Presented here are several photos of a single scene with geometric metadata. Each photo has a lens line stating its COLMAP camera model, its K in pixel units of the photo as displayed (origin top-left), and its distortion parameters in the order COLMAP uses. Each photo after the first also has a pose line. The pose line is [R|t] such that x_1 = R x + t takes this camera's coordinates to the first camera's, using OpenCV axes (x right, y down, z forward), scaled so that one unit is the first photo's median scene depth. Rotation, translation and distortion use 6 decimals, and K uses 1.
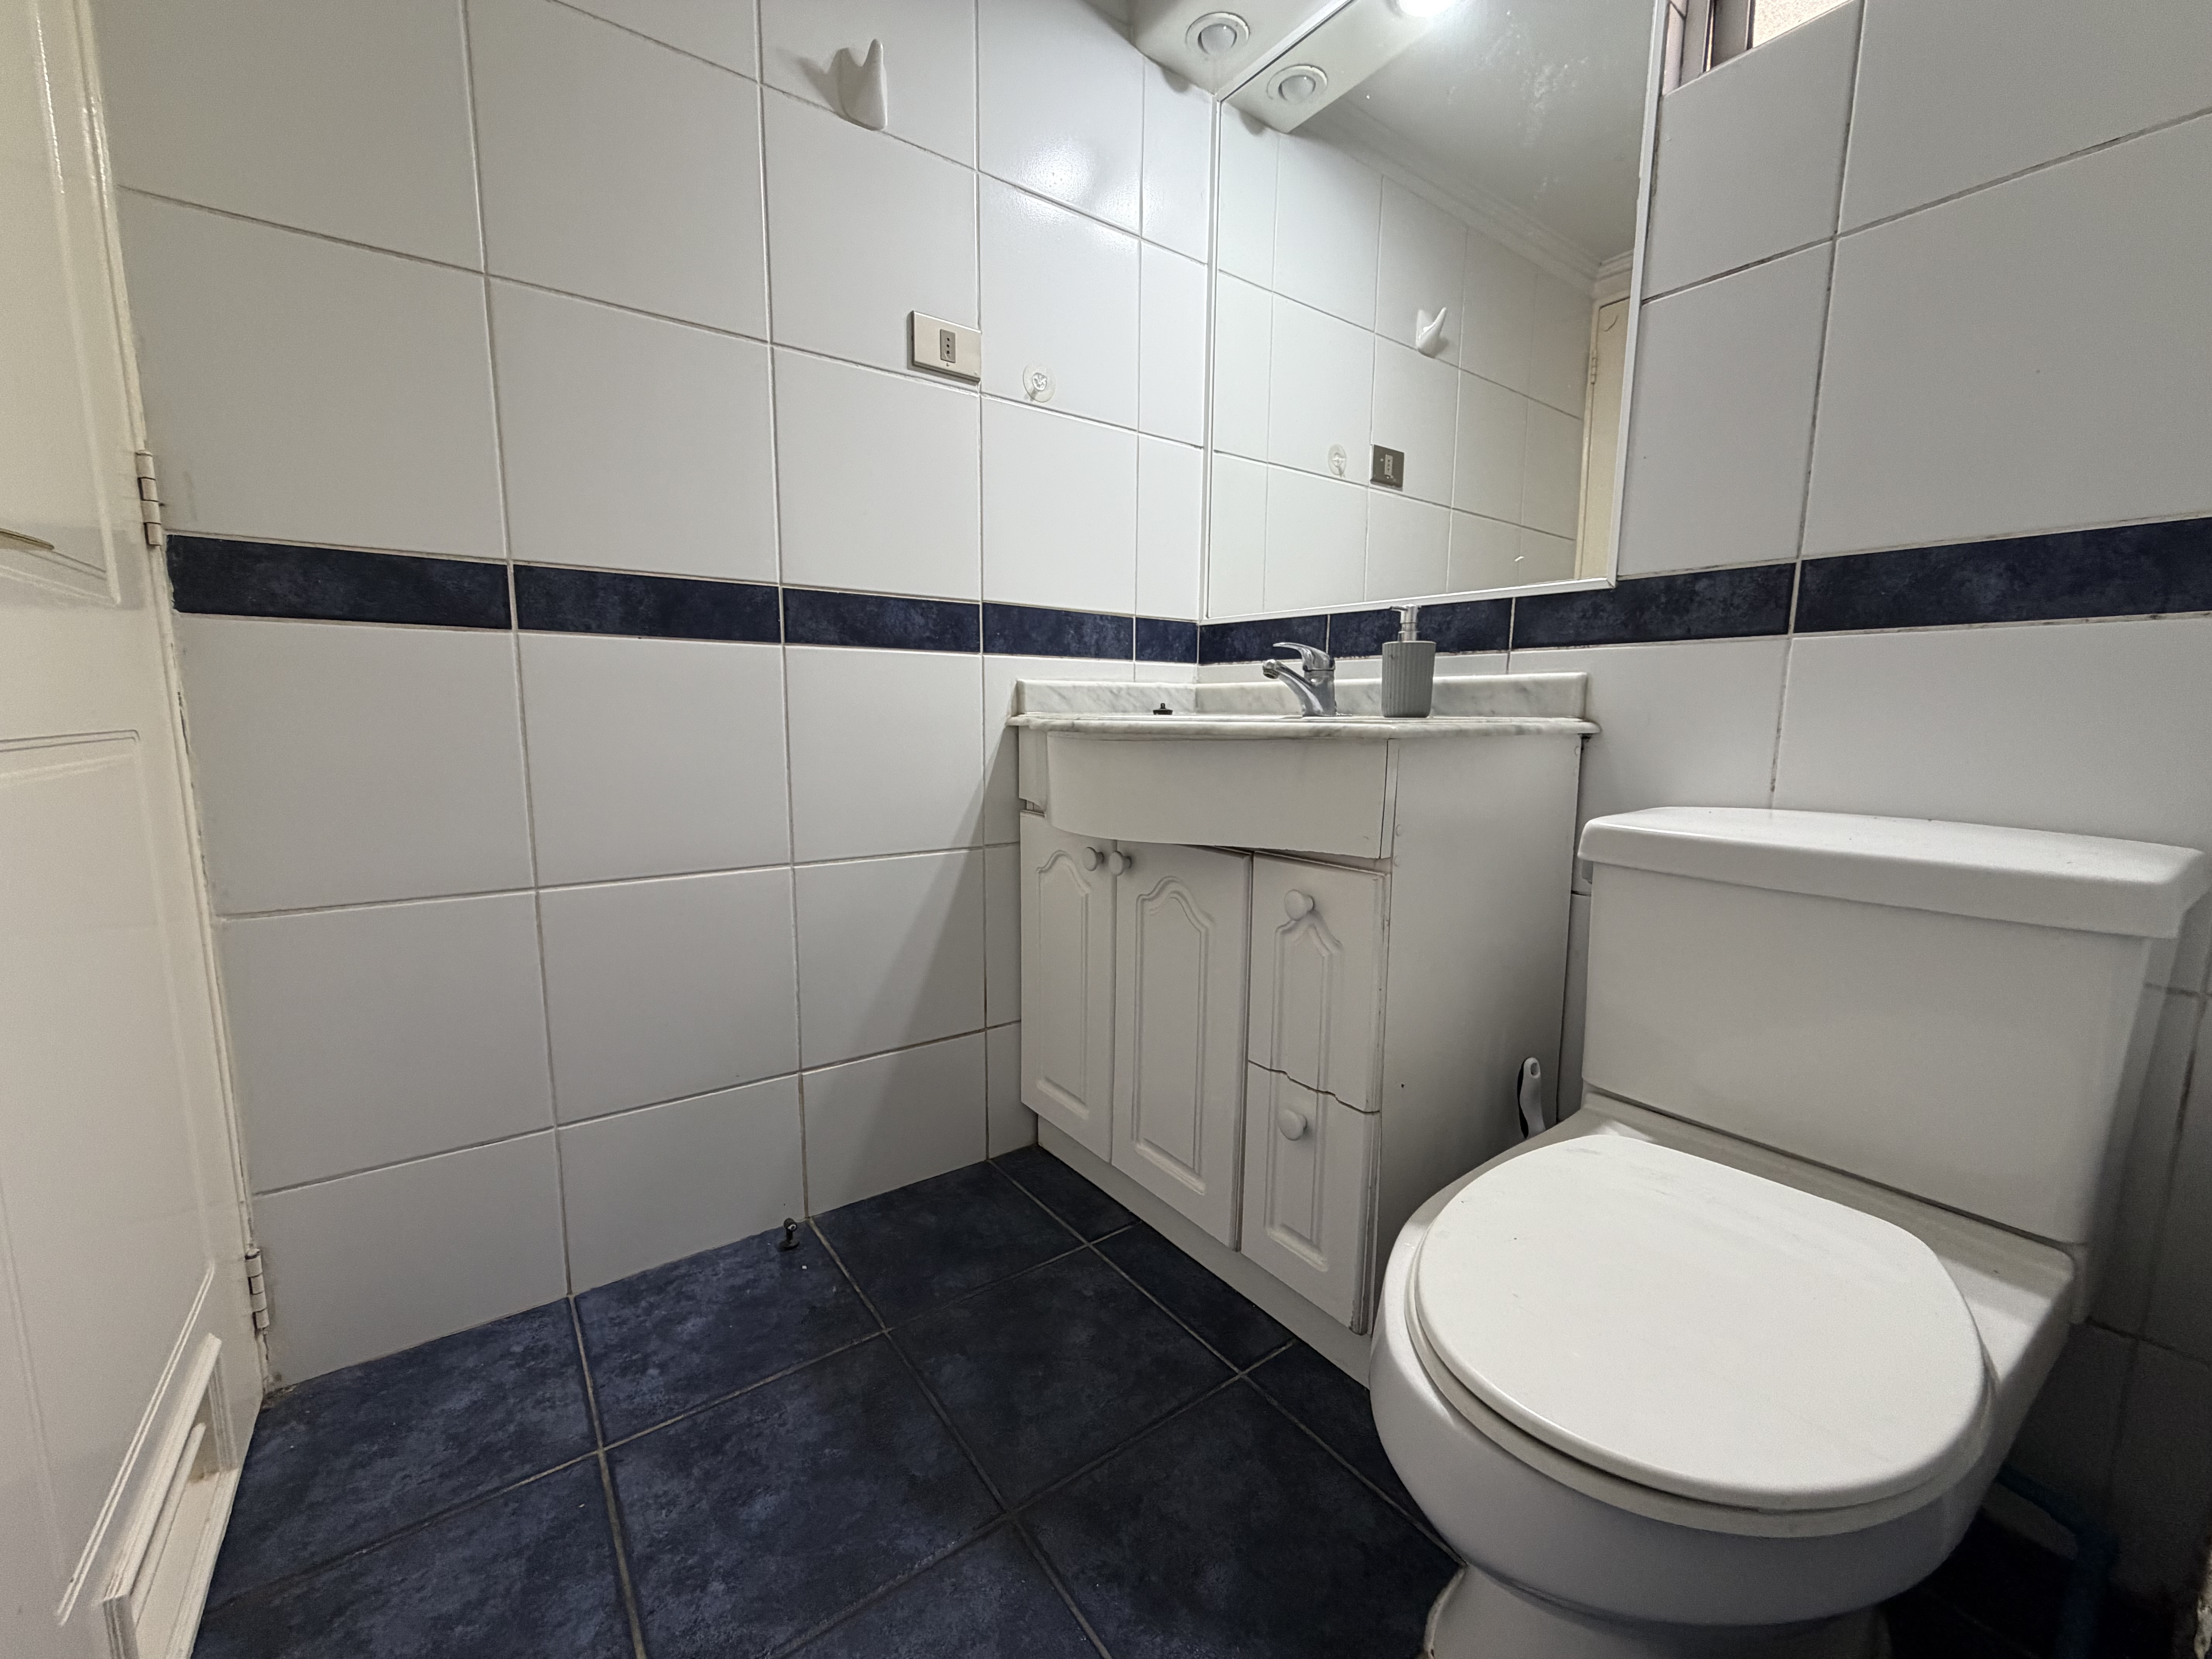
lens RADIAL K [[880.4, 0, 1100.0], [0, 880.4, 831.4], [0, 0, 1]] dist [0.000537, 0.000121]
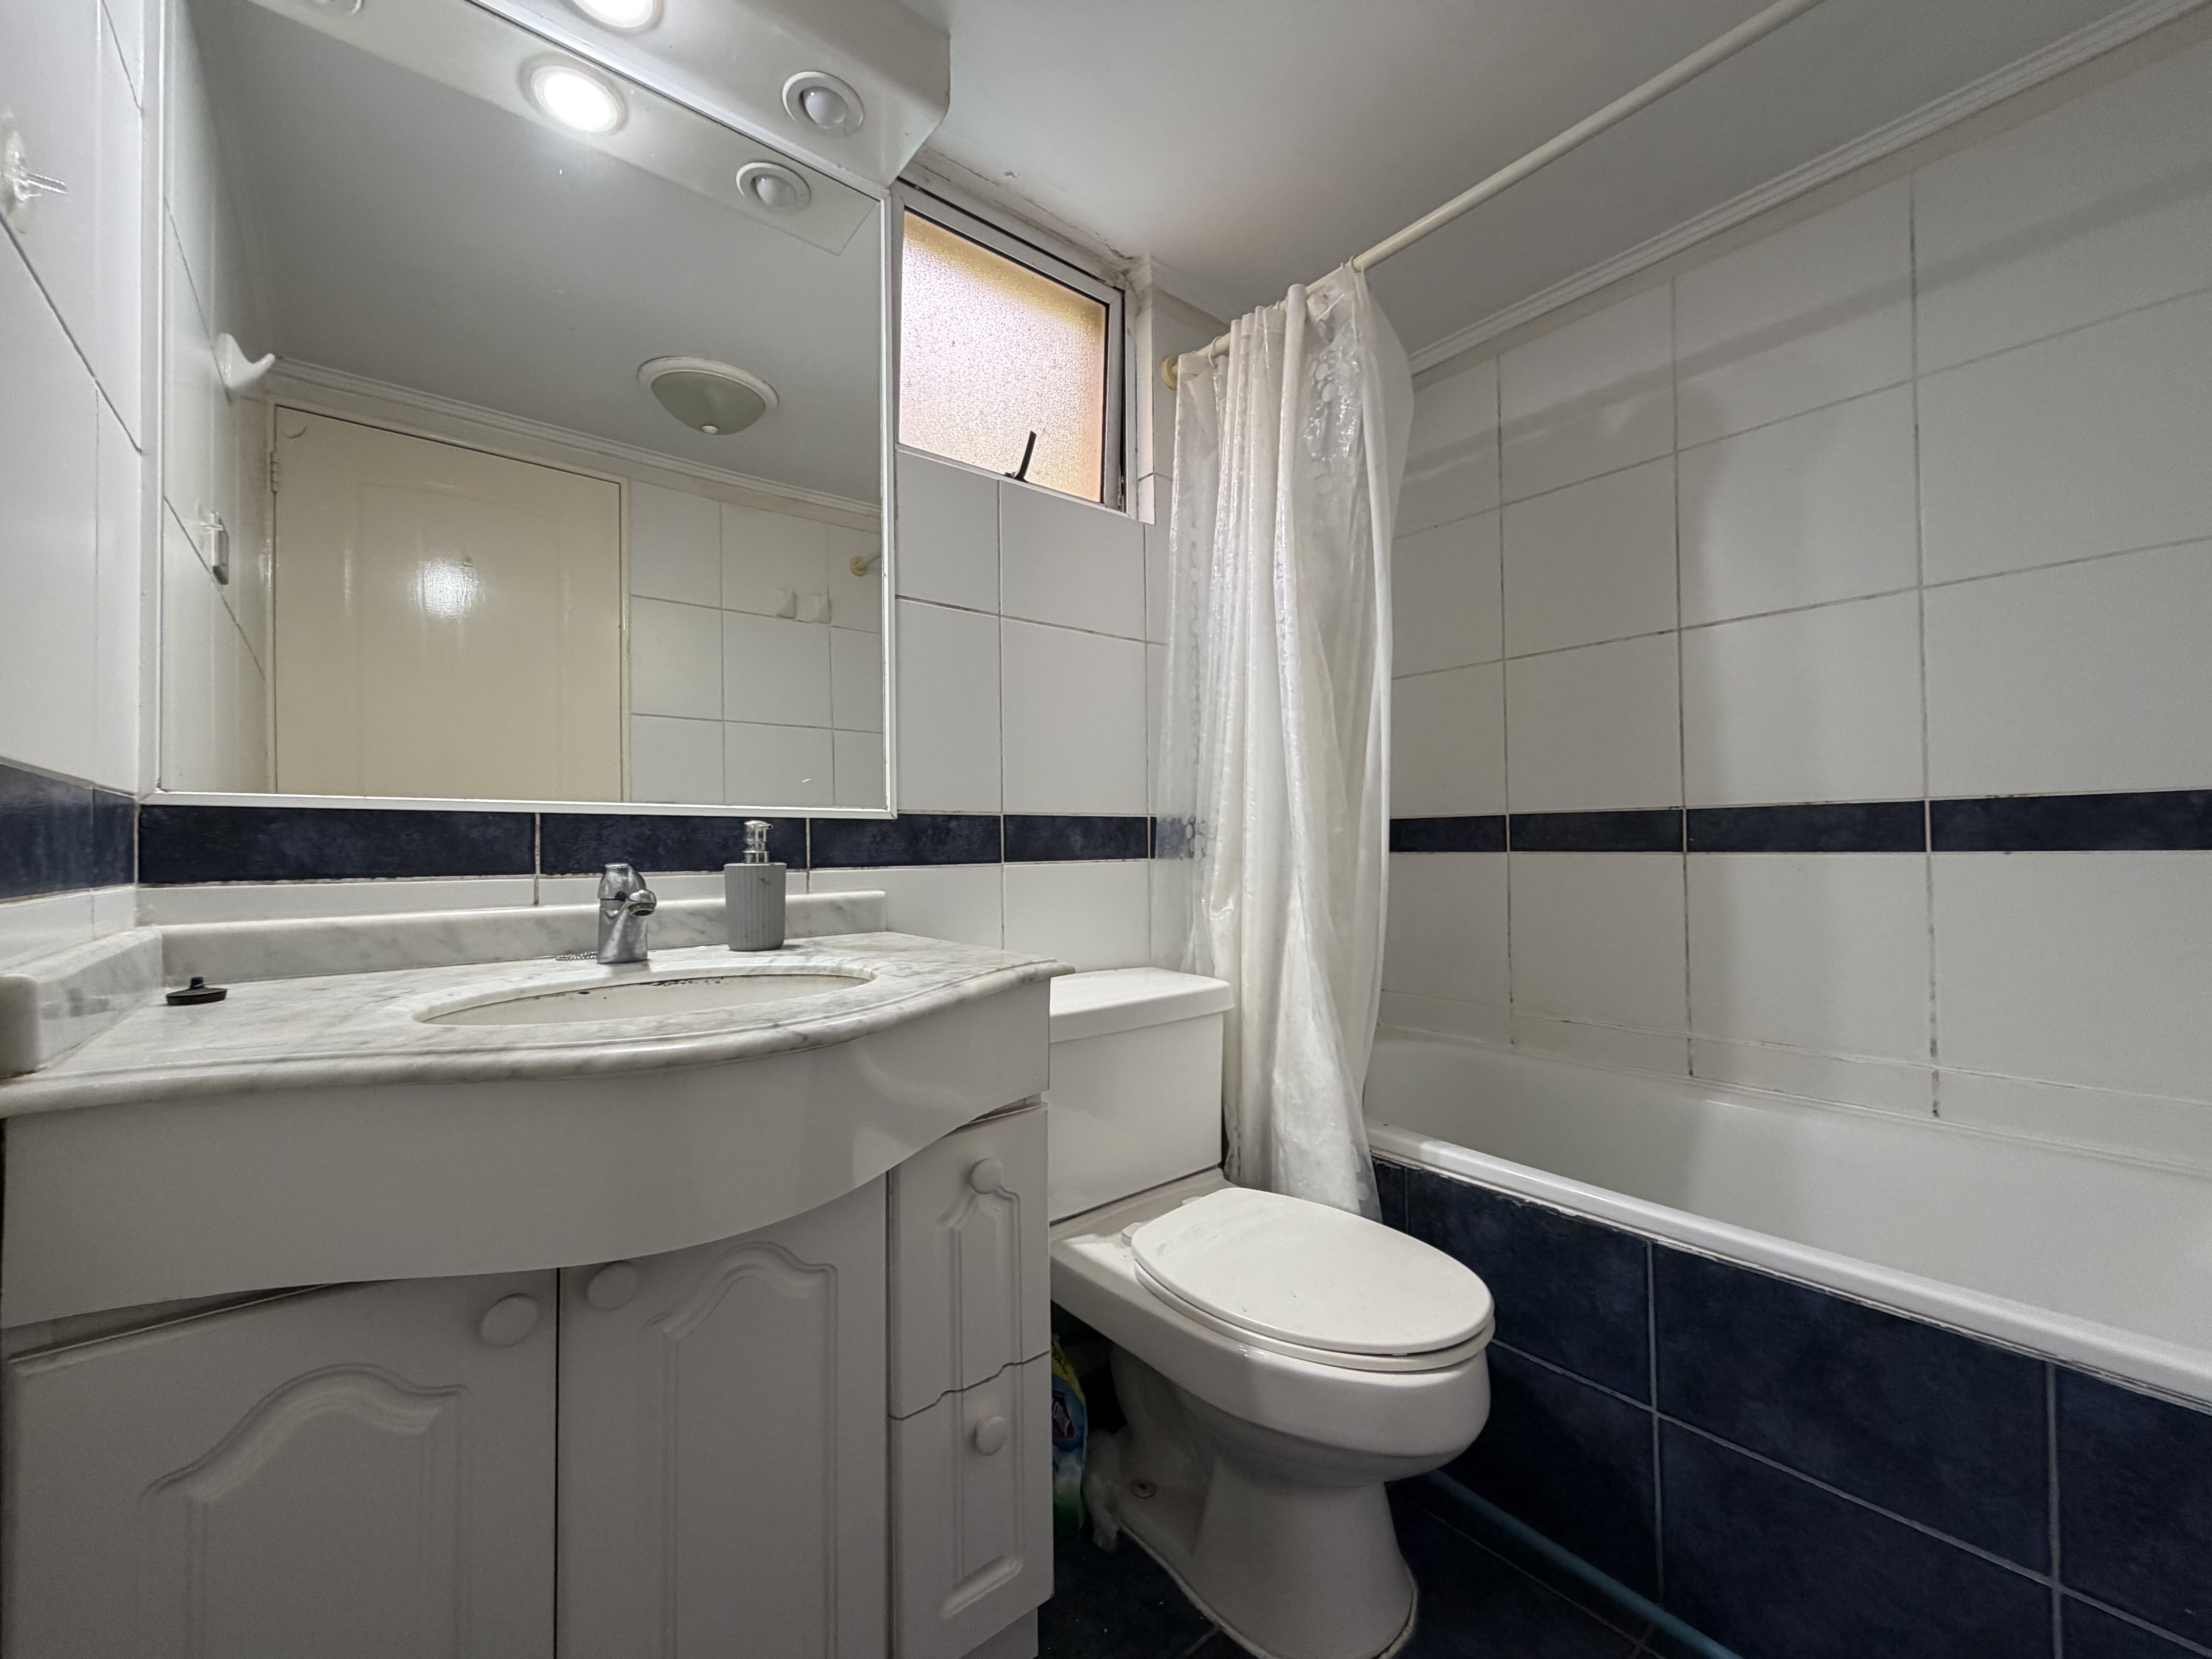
lens RADIAL K [[880.3, 0, 1100.1], [0, 880.3, 829.9], [0, 0, 1]] dist [-0.000013, 0.000348]
pose [[-0.060726, 0.006790, 0.998131, -0.582482], [0.147373, 0.989079, 0.002238, -0.214487], [-0.987215, 0.147233, -0.061064, 0.766519]]
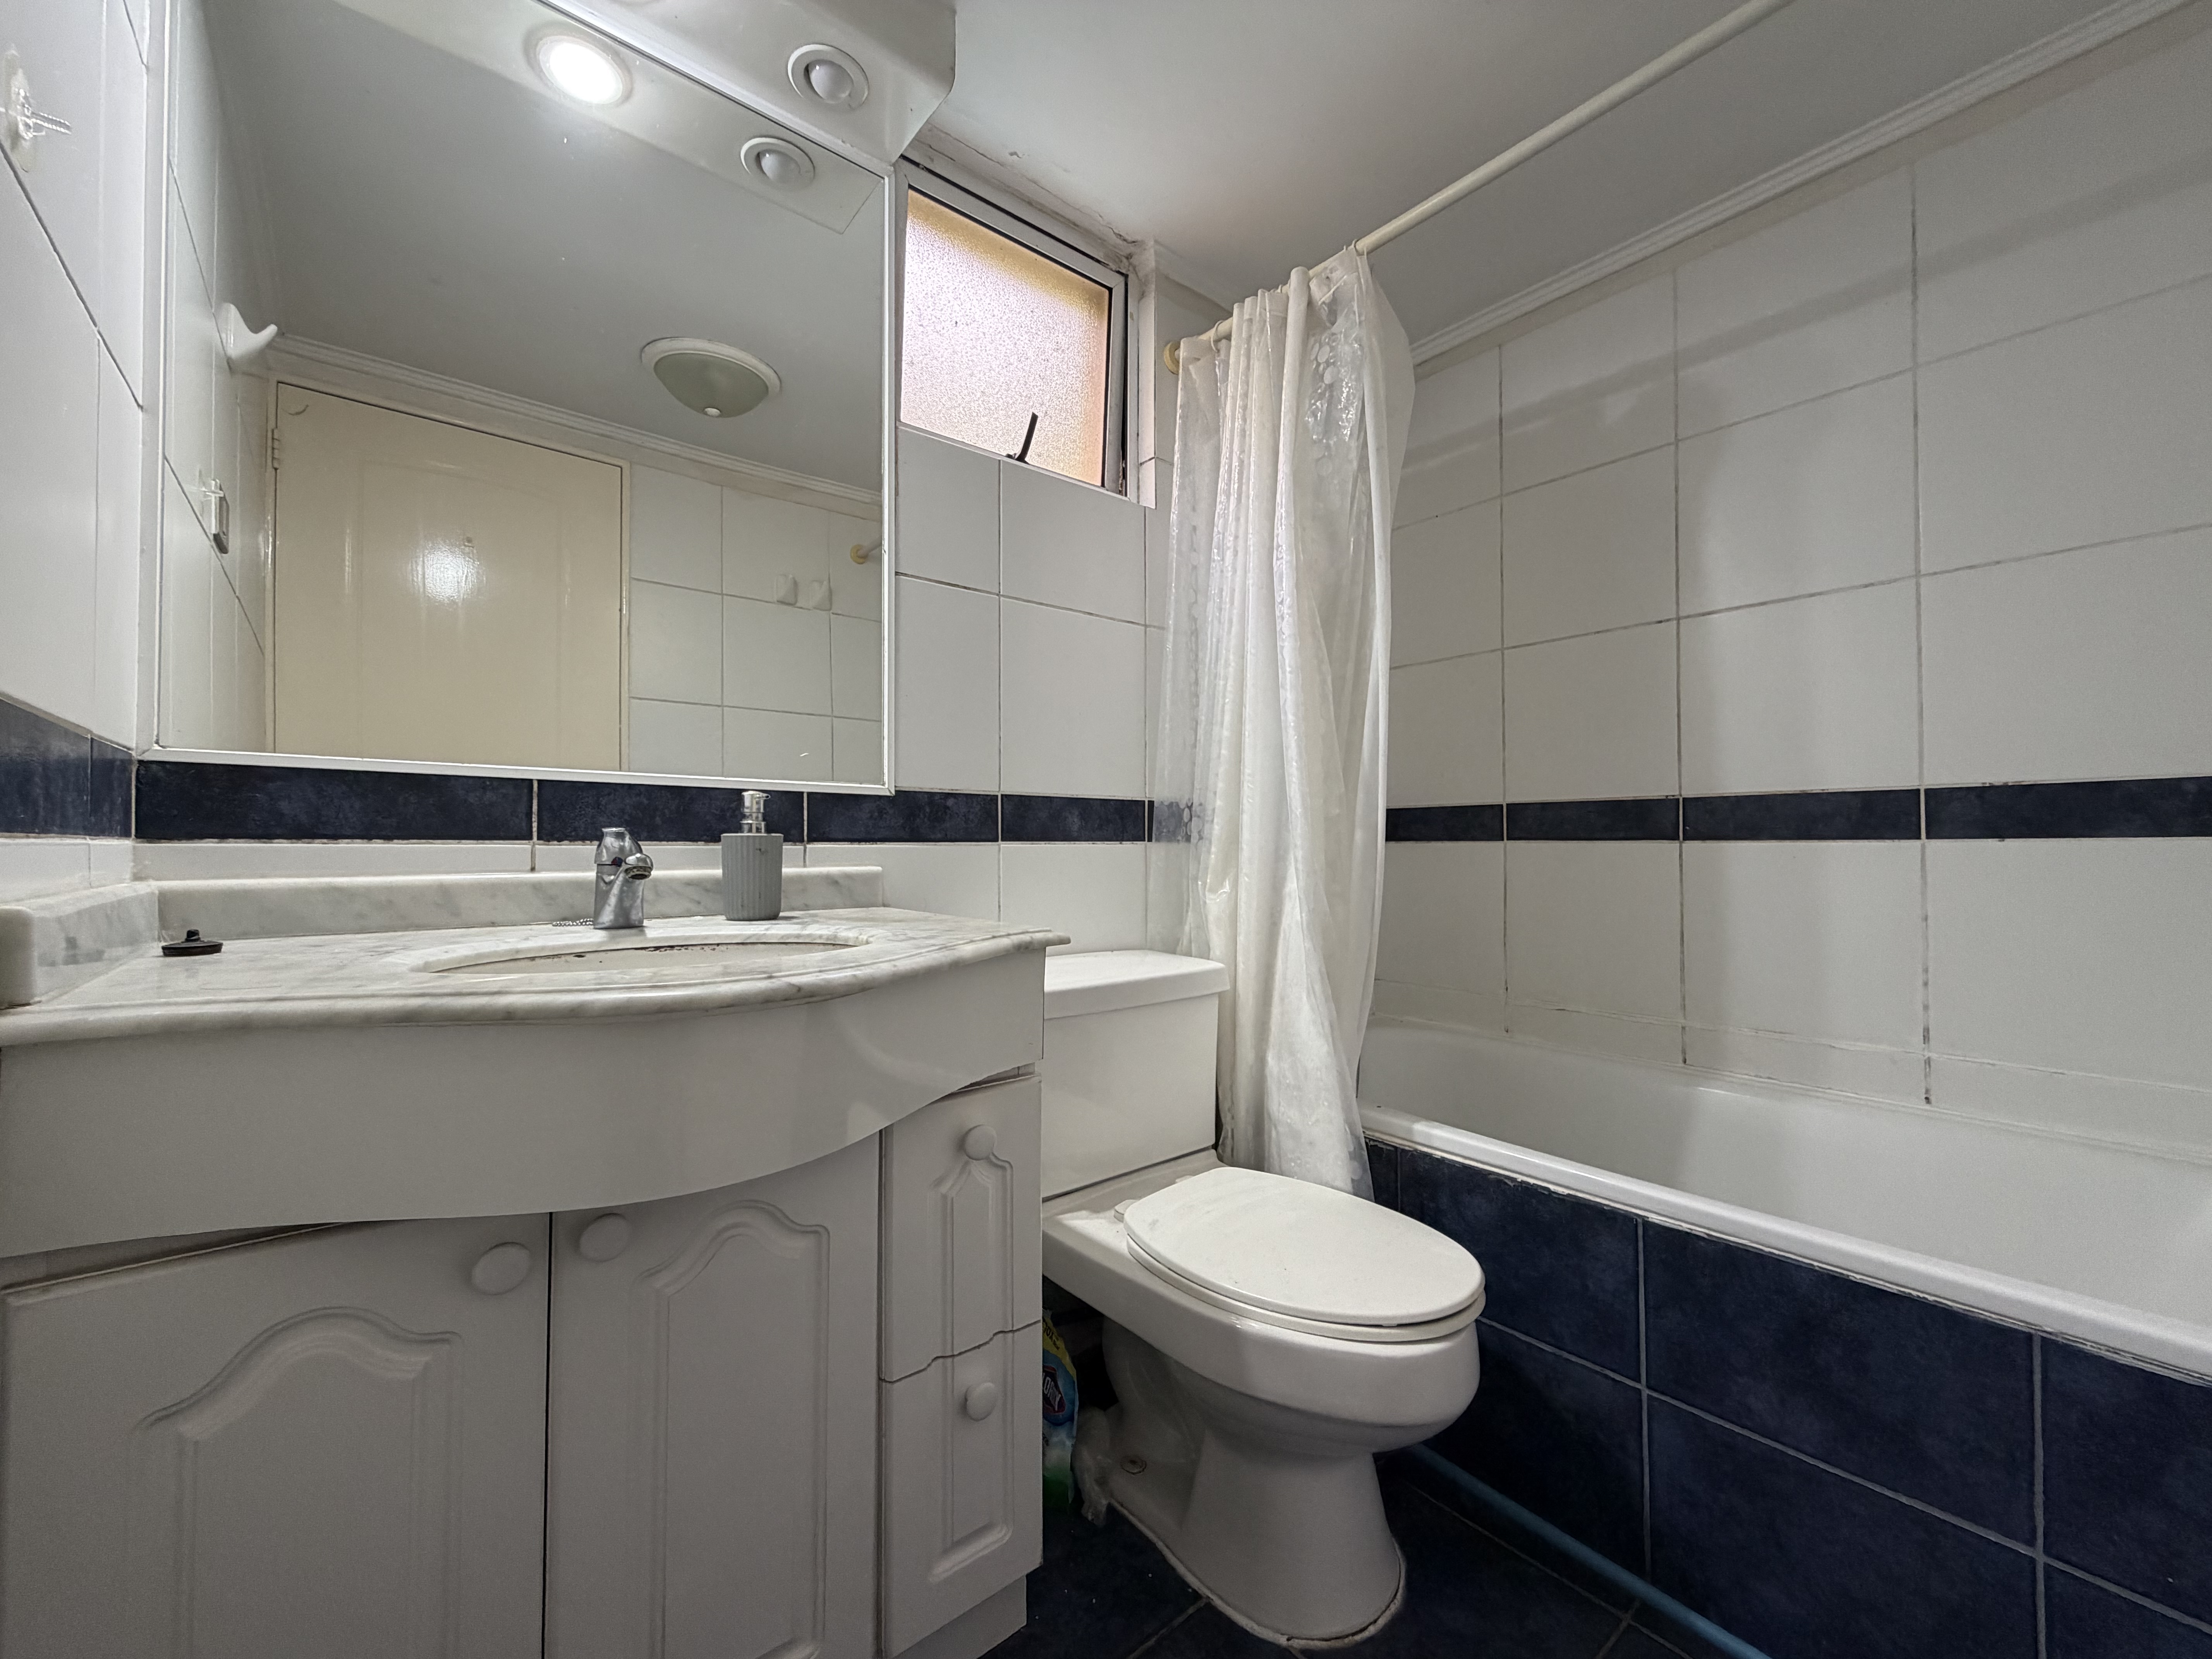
lens RADIAL K [[880.4, 0, 1100.0], [0, 880.4, 831.4], [0, 0, 1]] dist [0.000537, 0.000121]
pose [[-0.062087, 0.006035, 0.998052, -0.584579], [0.136775, 0.990599, 0.002519, -0.185351], [-0.988654, 0.136665, -0.062329, 0.768581]]
